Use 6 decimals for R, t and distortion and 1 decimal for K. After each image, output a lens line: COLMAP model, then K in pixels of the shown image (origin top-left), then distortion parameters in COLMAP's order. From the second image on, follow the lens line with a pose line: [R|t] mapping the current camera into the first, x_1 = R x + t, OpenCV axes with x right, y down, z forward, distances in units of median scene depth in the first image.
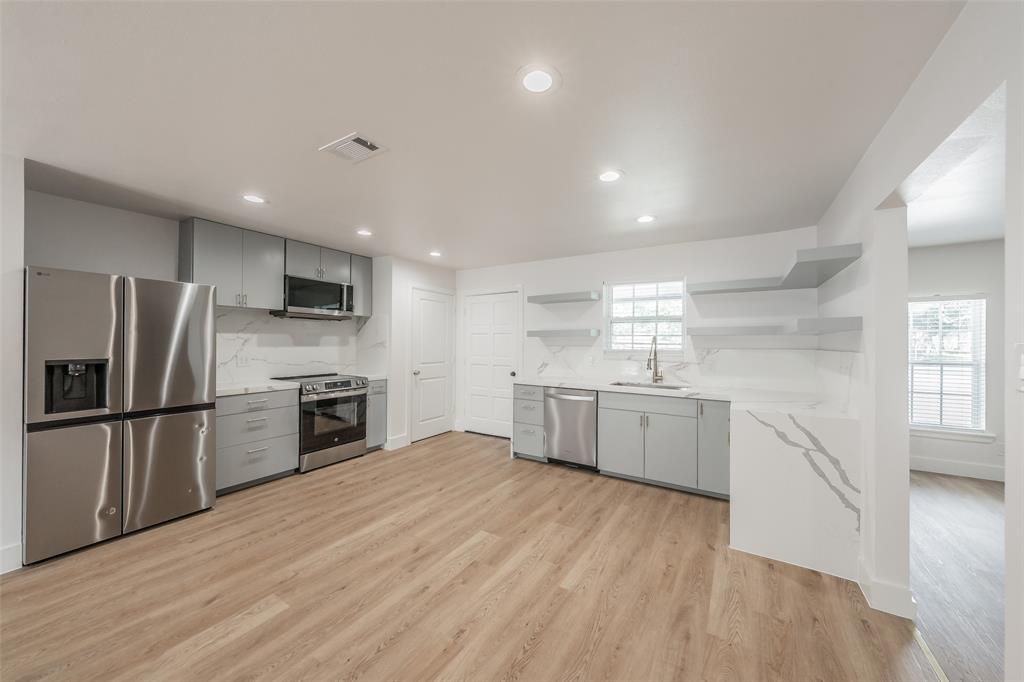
lens RADIAL K [[362.8, 0, 508.8], [0, 362.8, 343.1], [0, 0, 1]] dist [-0.001834, -0.001508]
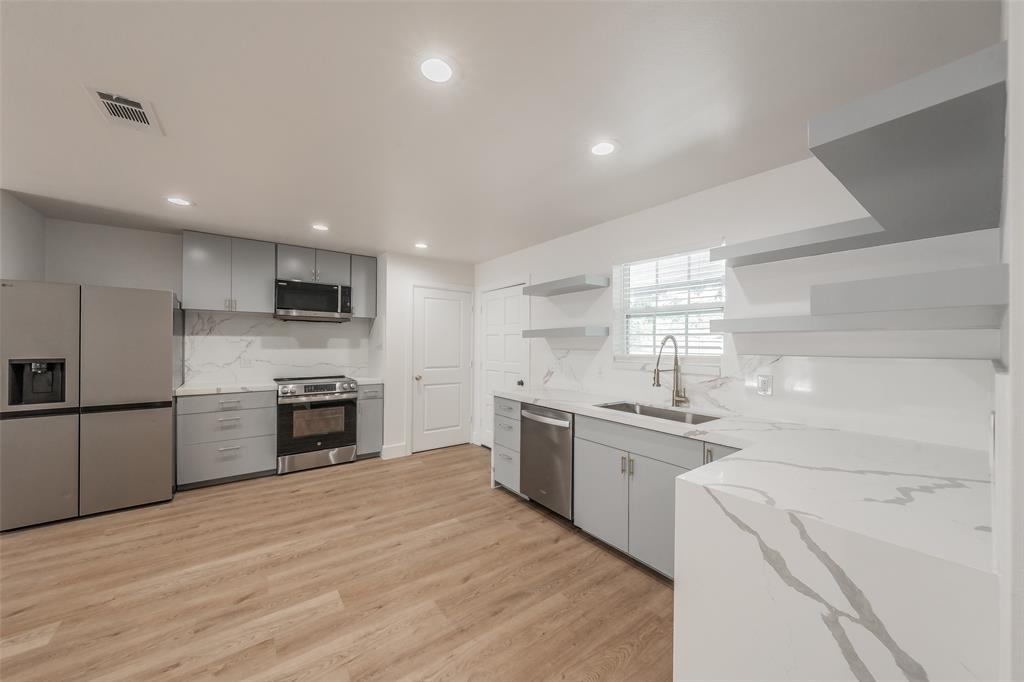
lens RADIAL K [[360.1, 0, 504.7], [0, 360.1, 344.3], [0, 0, 1]] dist [-0.003275, 0.000546]
pose [[0.931933, 0.000178, -0.362630, 0.374583], [-0.002168, 0.999985, -0.005080, 0.000992], [0.362623, 0.005520, 0.931919, 0.295633]]
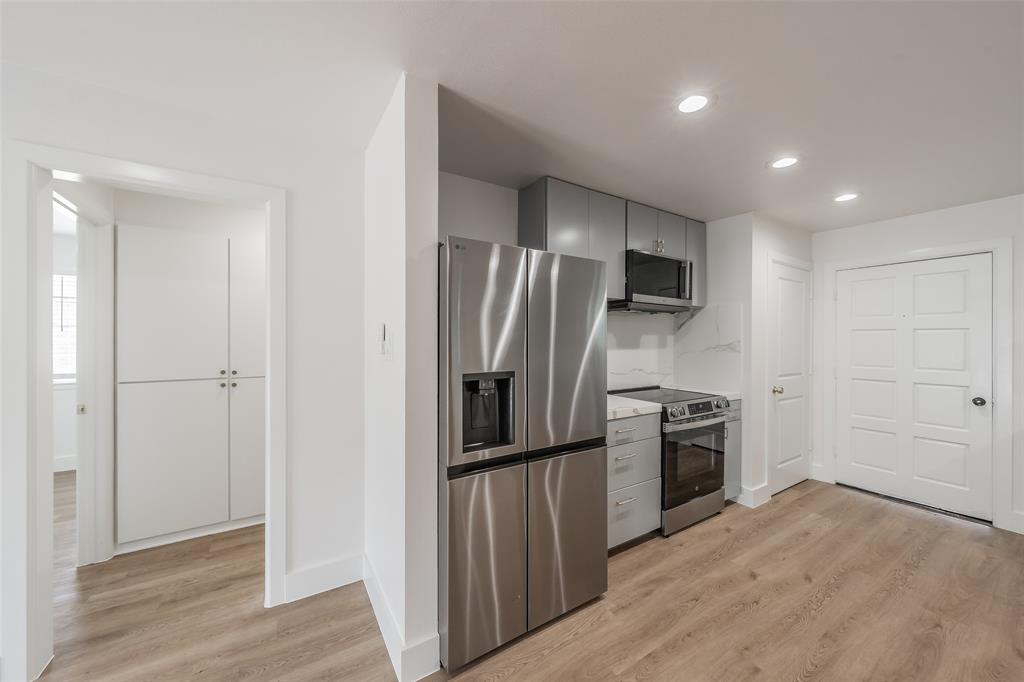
lens RADIAL K [[362.8, 0, 504.0], [0, 362.8, 341.7], [0, 0, 1]] dist [-0.001834, -0.001508]
pose [[0.896884, 0.004609, -0.442241, -0.543032], [-0.003832, 0.999989, 0.002650, -0.008846], [0.442249, -0.000682, 0.896892, 0.250183]]
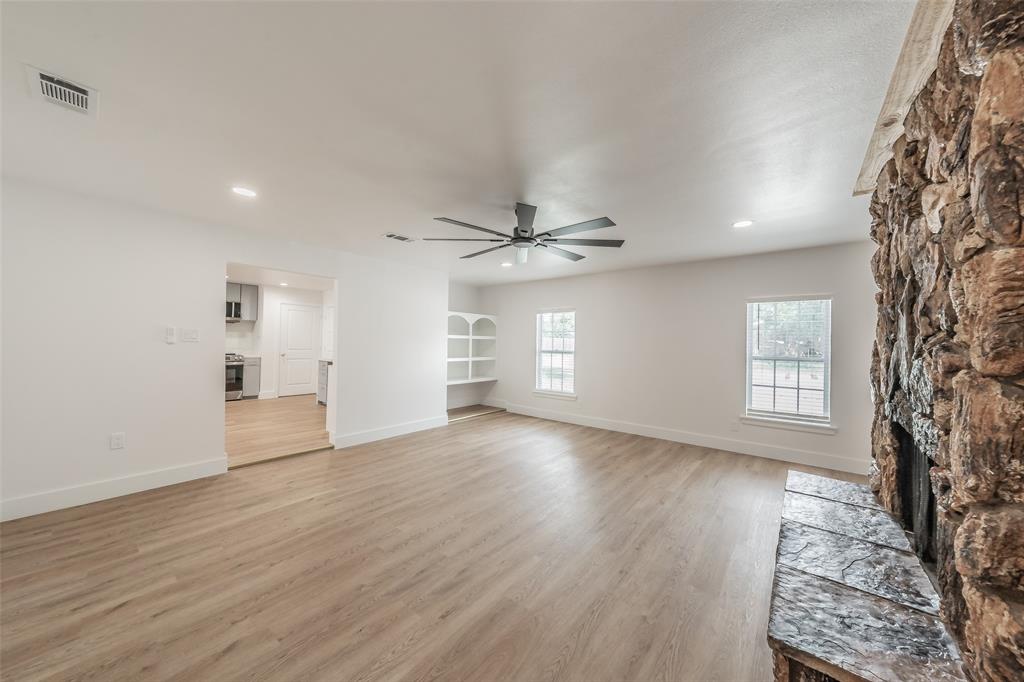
lens RADIAL K [[360.1, 0, 510.8], [0, 360.1, 337.8], [0, 0, 1]] dist [-0.003275, 0.000546]
pose [[0.991443, 0.010037, -0.130152, 1.300252], [-0.012011, 0.999824, -0.014395, 0.021361], [0.129985, 0.015835, 0.991389, -0.646238]]
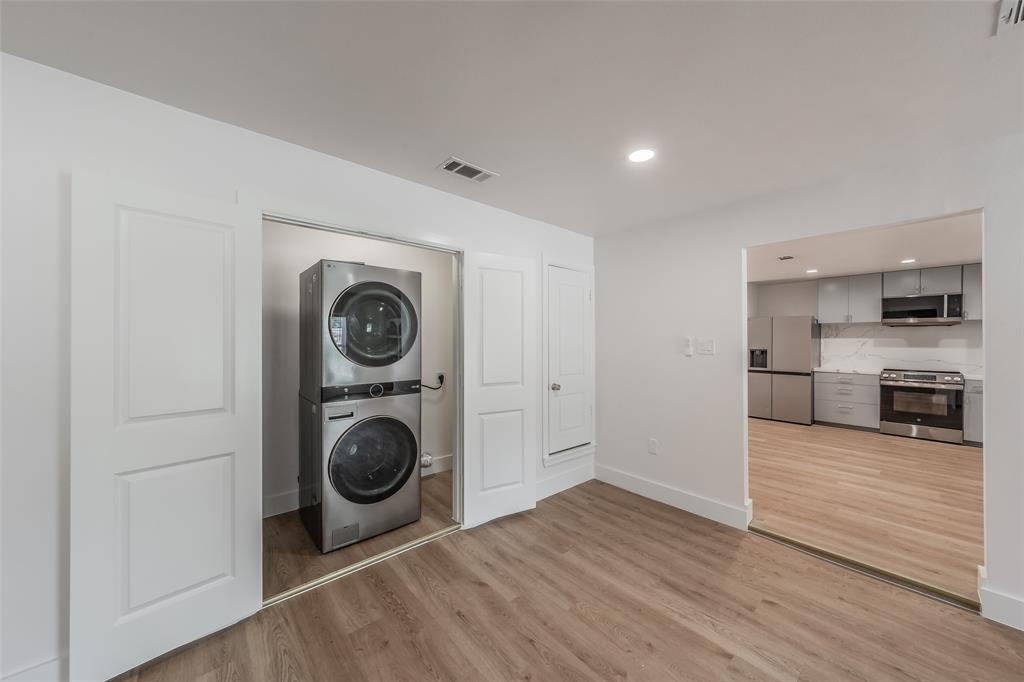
lens RADIAL K [[360.1, 0, 512.2], [0, 360.1, 339.3], [0, 0, 1]] dist [-0.003275, 0.000546]
pose [[-0.285856, -0.009106, -0.958229, 1.242732], [-0.010846, 0.999922, -0.006267, 0.004481], [0.958211, 0.008602, -0.285932, -0.014589]]
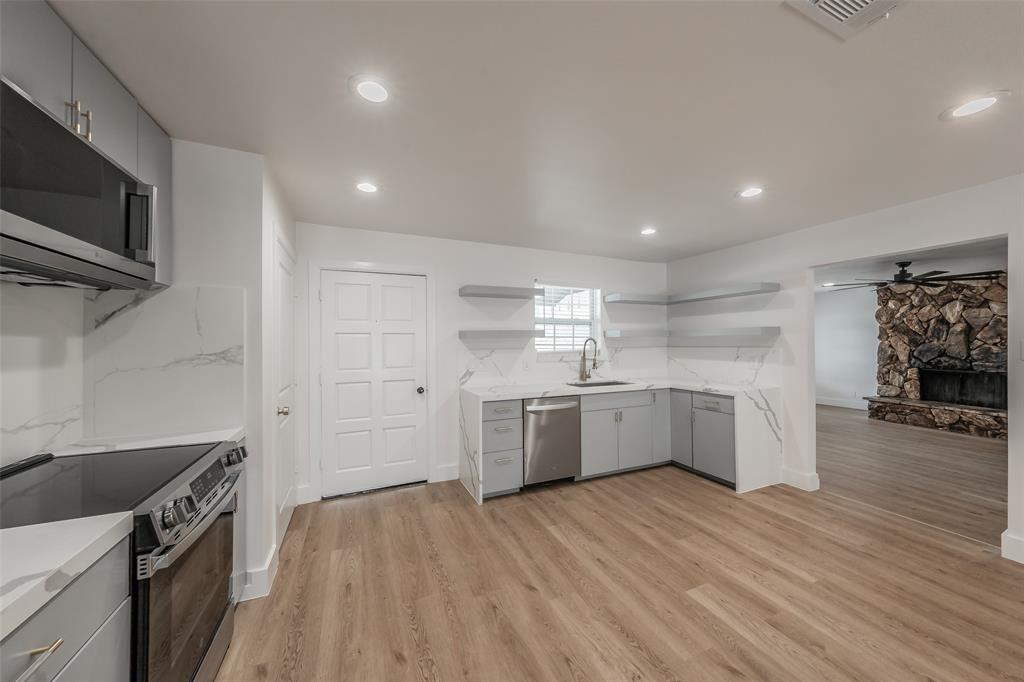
lens RADIAL K [[360.1, 0, 511.6], [0, 360.1, 339.5], [0, 0, 1]] dist [-0.003275, 0.000546]
pose [[0.560063, -0.003957, 0.828440, -0.642420], [0.014770, 0.999877, -0.005209, -0.012117], [-0.828318, 0.015154, 0.560053, 0.616664]]
